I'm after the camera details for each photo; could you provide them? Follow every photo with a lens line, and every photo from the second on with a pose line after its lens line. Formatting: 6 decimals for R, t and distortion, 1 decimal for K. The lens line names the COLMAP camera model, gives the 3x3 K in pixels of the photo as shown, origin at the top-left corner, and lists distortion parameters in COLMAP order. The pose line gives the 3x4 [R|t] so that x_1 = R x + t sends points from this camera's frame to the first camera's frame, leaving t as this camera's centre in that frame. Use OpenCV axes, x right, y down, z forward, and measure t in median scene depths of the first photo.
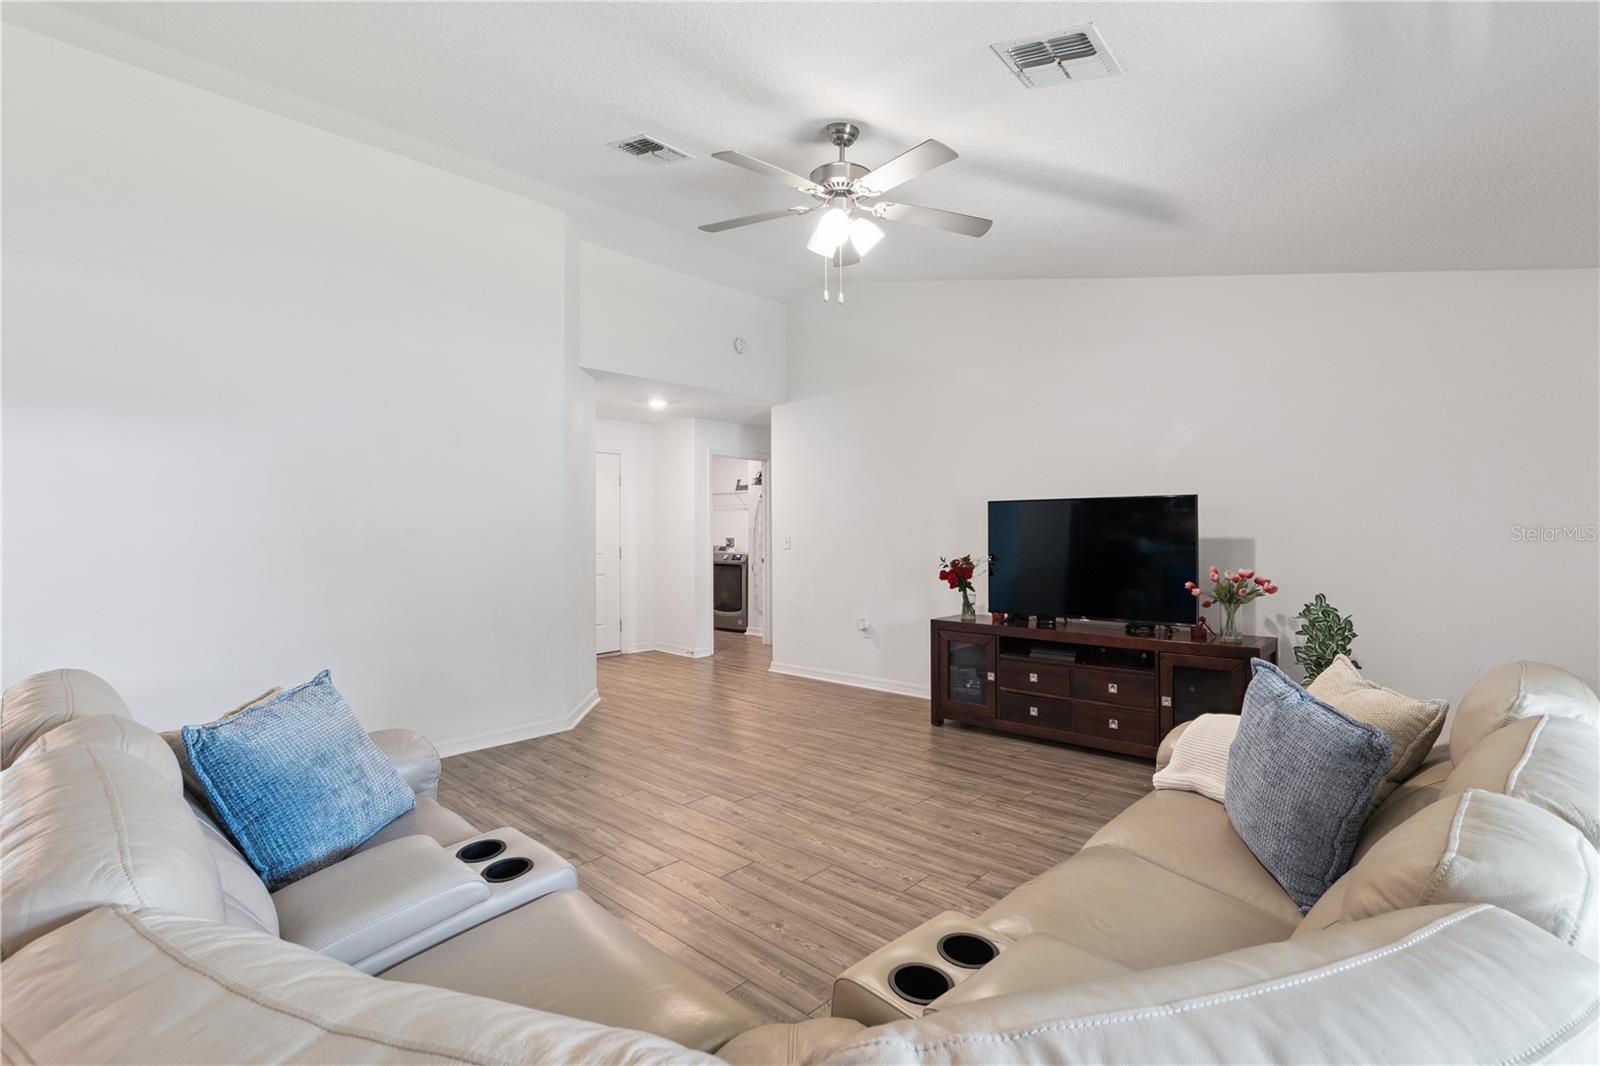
lens RADIAL K [[738.7, 0, 785.6], [0, 738.7, 524.7], [0, 0, 1]] dist [-0.023788, 0.004958]
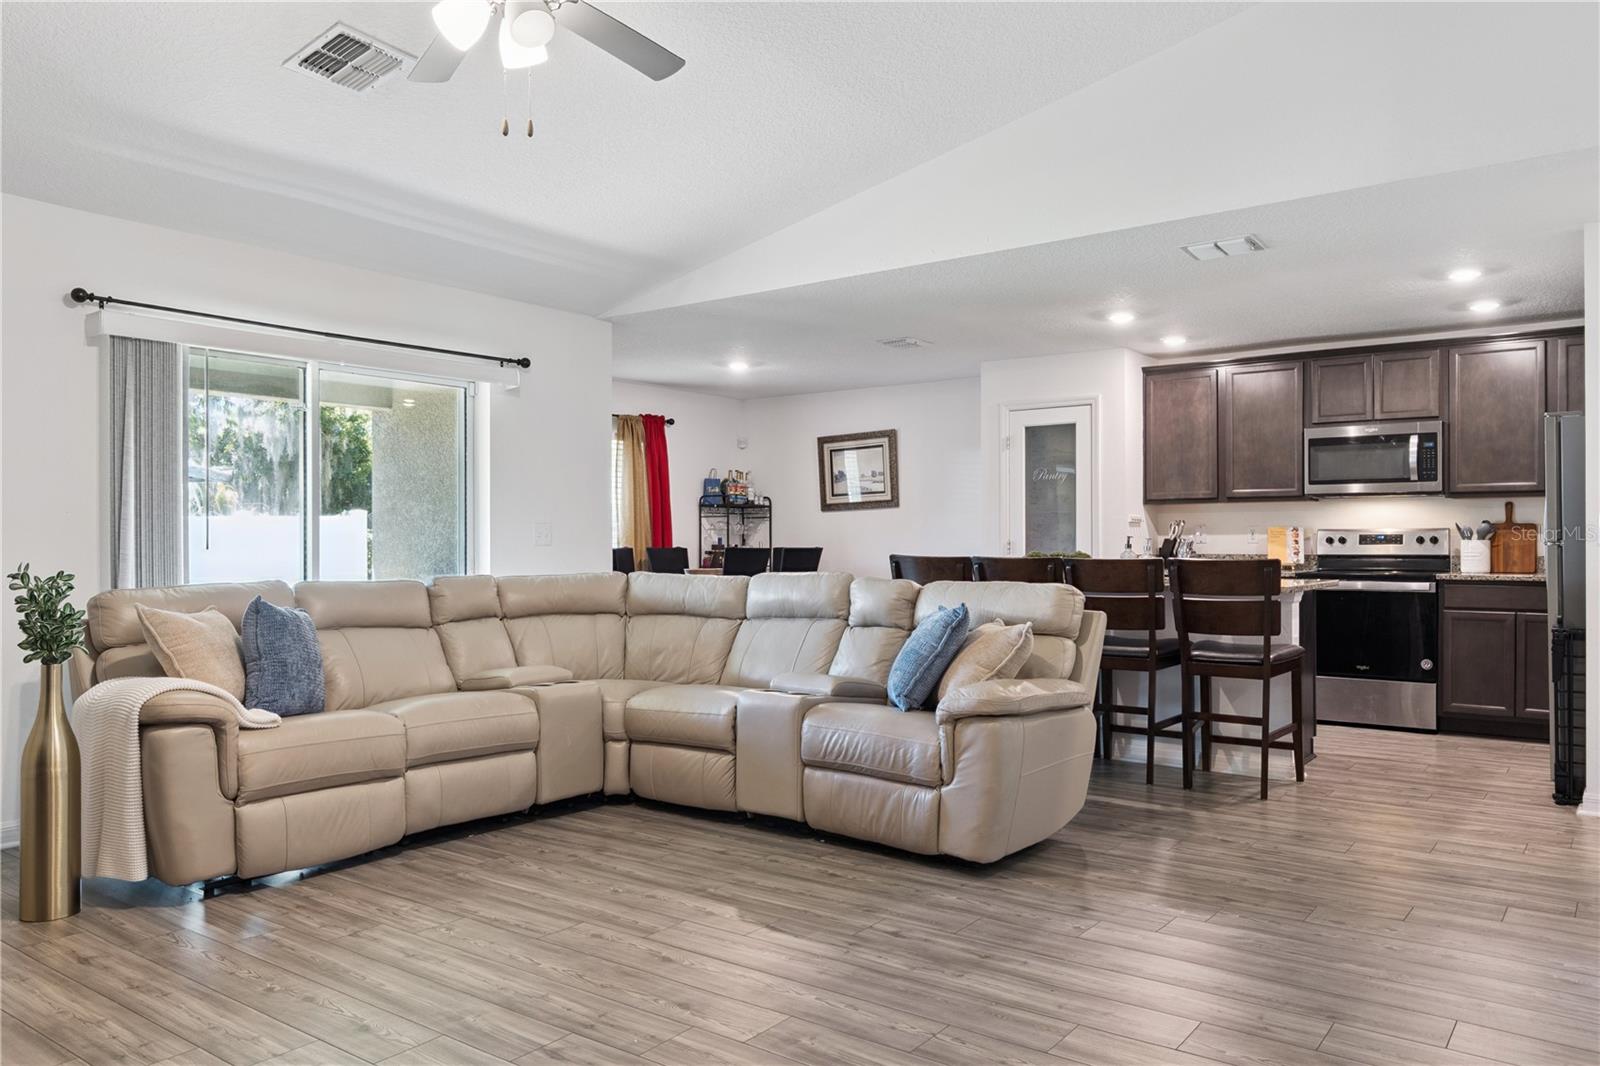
lens RADIAL K [[1150.7, 0, 796.9], [0, 1150.7, 537.9], [0, 0, 1]] dist [0.007388, -0.002916]
pose [[-0.993248, 0.007798, -0.115750, -0.050495], [0.008758, 0.999931, -0.007791, 0.054471], [0.115681, -0.008752, -0.993248, 1.698969]]
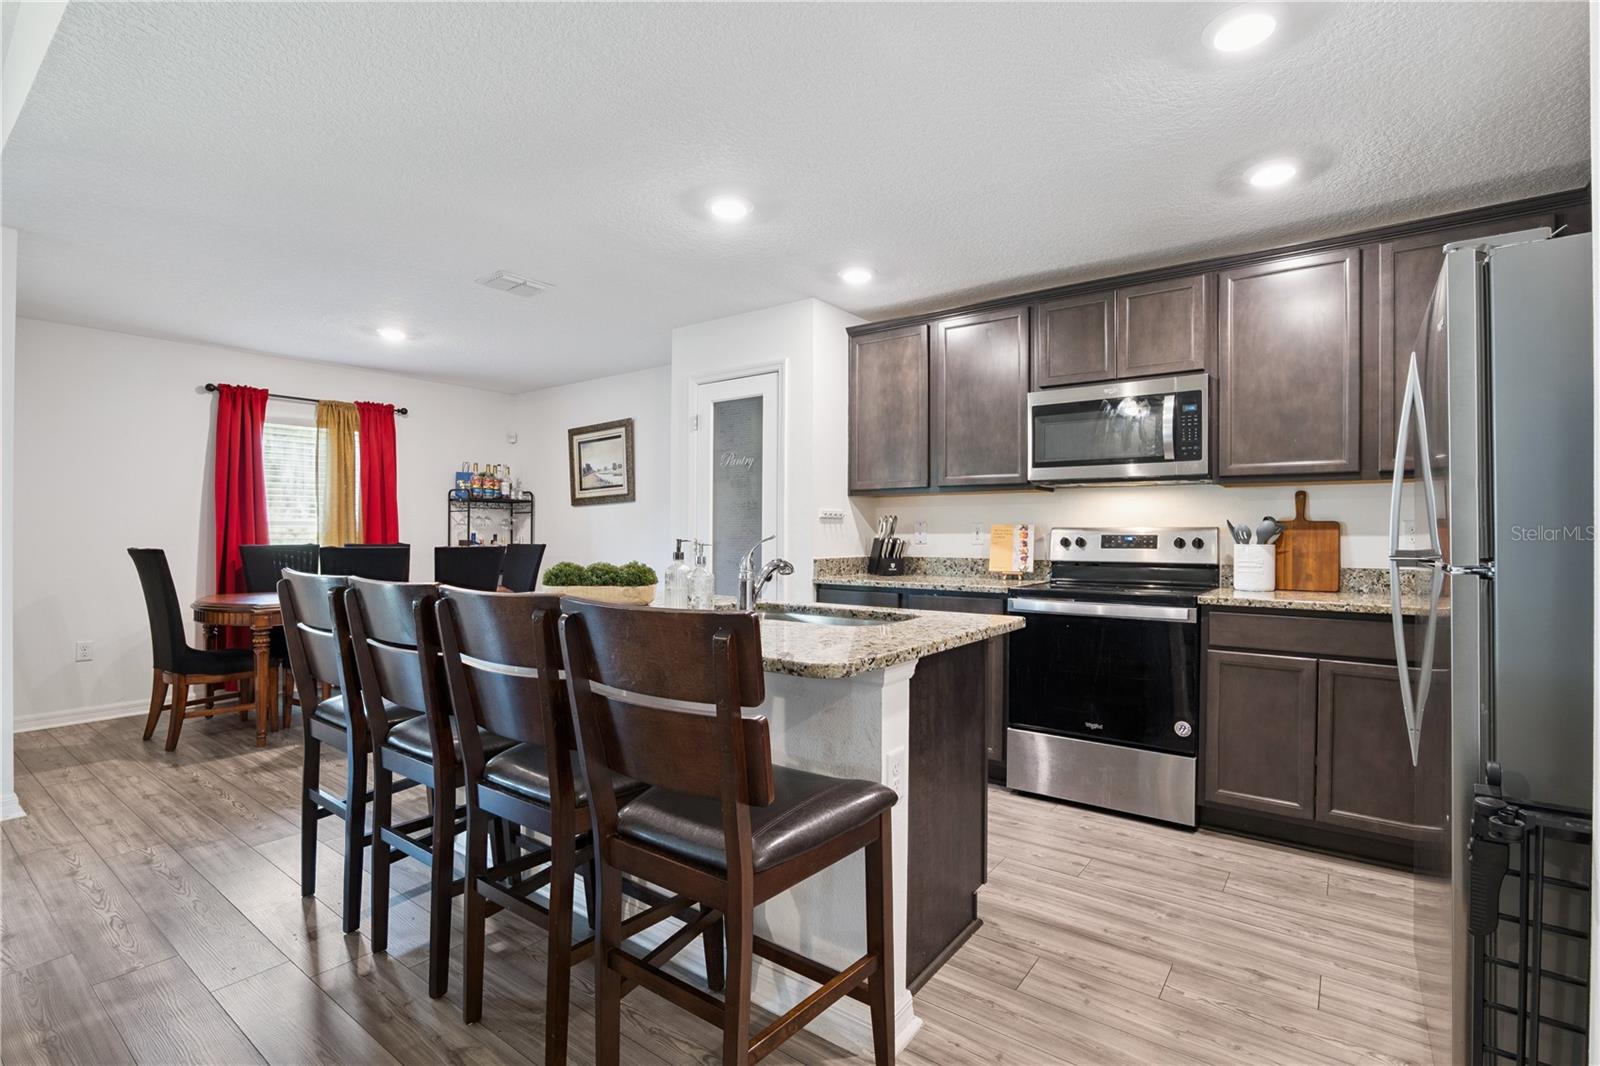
lens RADIAL K [[738.7, 0, 805.7], [0, 738.7, 532.5], [0, 0, 1]] dist [-0.023788, 0.004958]
pose [[-0.994049, 0.005137, -0.108814, -0.772216], [0.005435, 0.999982, -0.002447, 0.038238], [0.108799, -0.003024, -0.994059, 0.727211]]
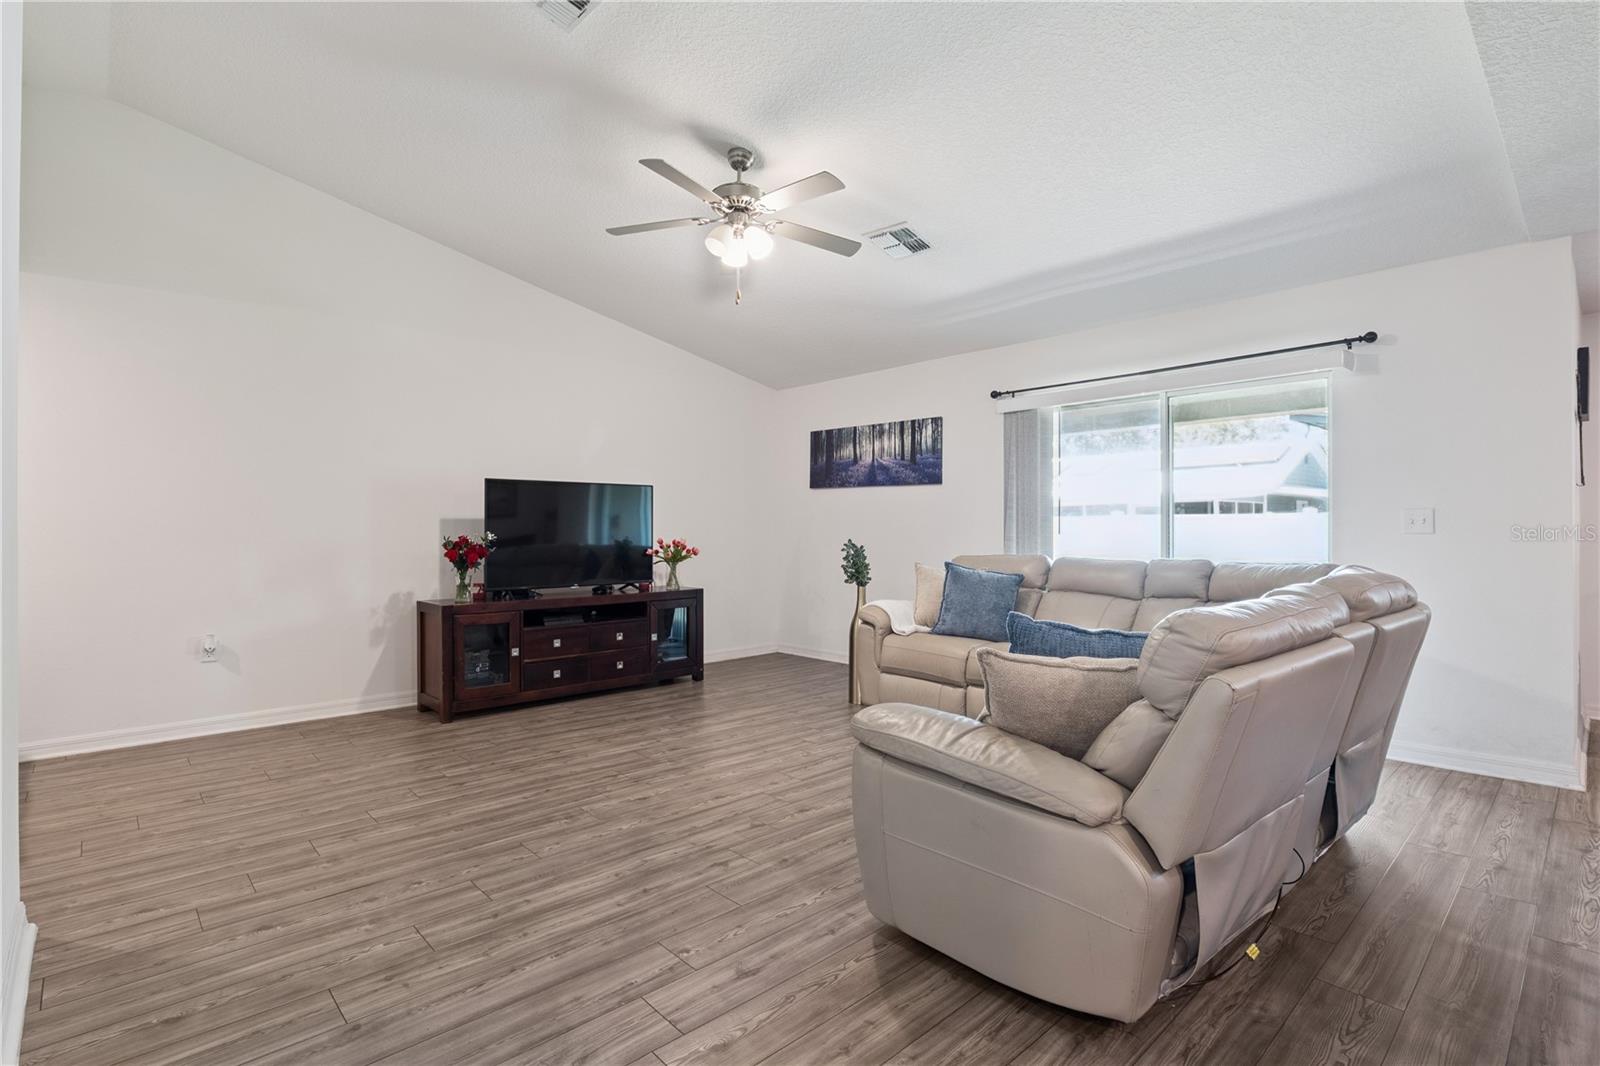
lens RADIAL K [[774.5, 0, 798.6], [0, 774.5, 522.9], [0, 0, 1]] dist [-0.015432, 0.005426]
pose [[0.069465, 0.016271, 0.997452, -0.947436], [-0.005706, 0.999857, -0.015913, 0.055194], [-0.997568, -0.004586, 0.069548, 0.679936]]
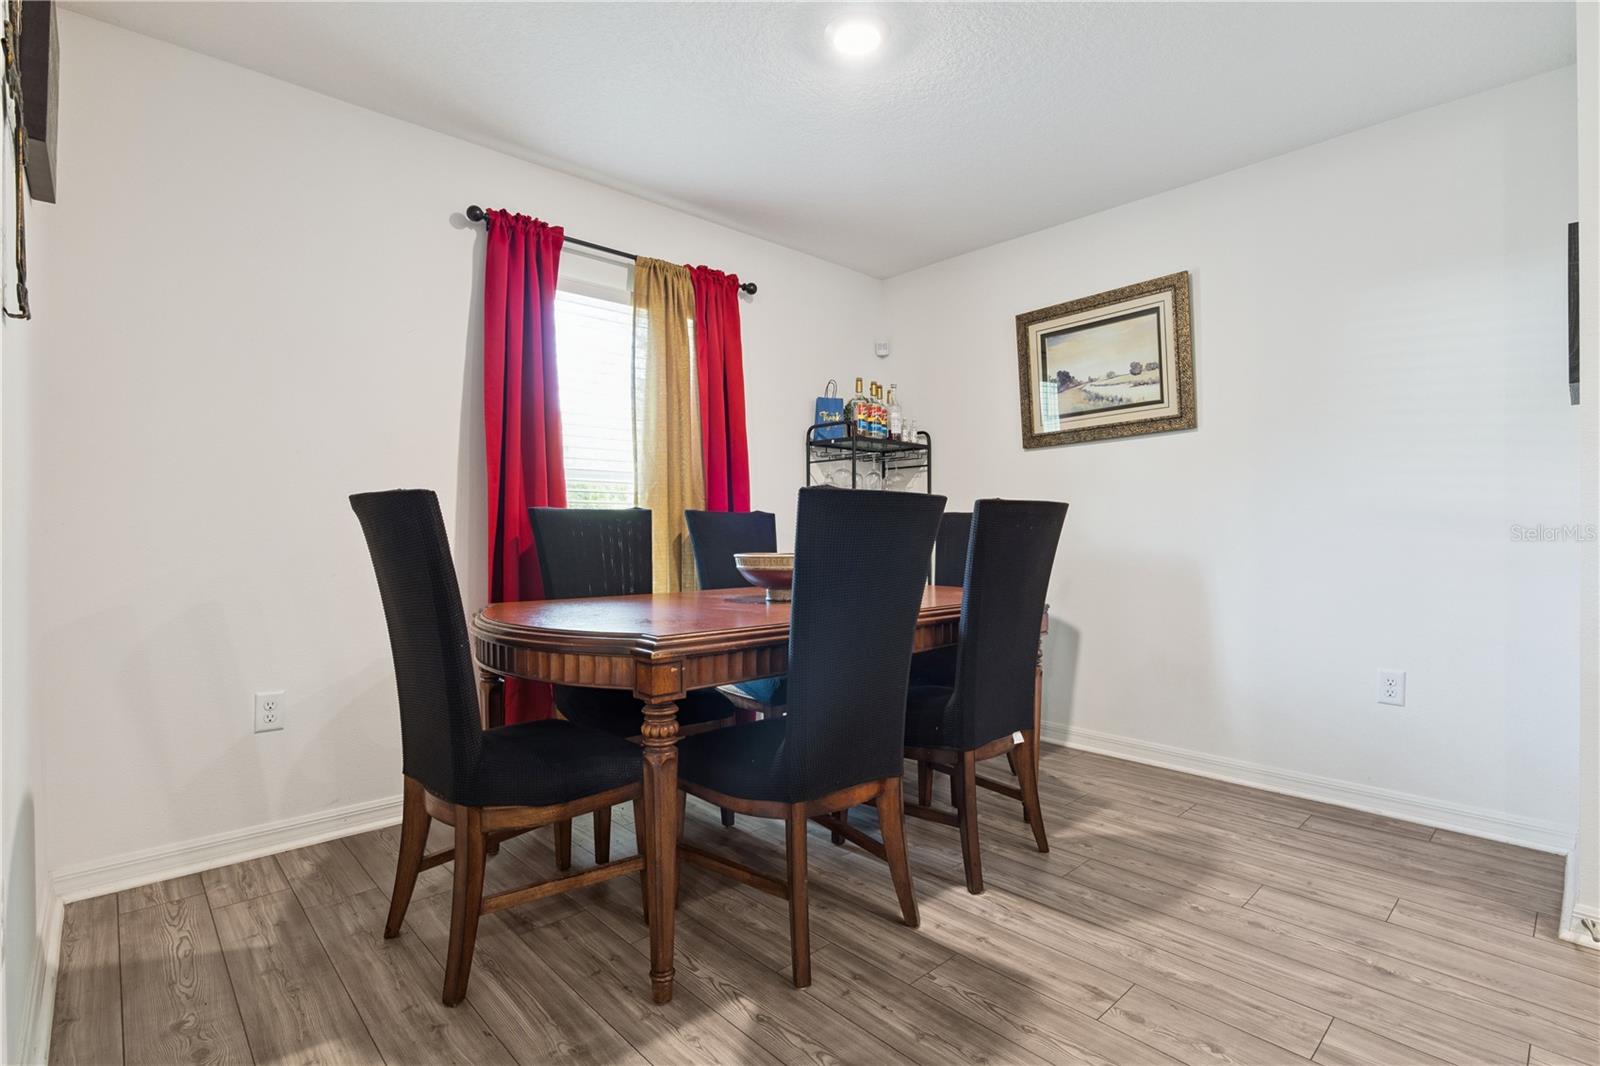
lens RADIAL K [[738.7, 0, 801.5], [0, 738.7, 539.9], [0, 0, 1]] dist [-0.023788, 0.004958]
pose [[-0.997803, 0.005665, 0.066015, -0.197571], [0.006244, 0.999944, 0.008571, 0.080048], [-0.065962, 0.008965, -0.997782, -0.020143]]
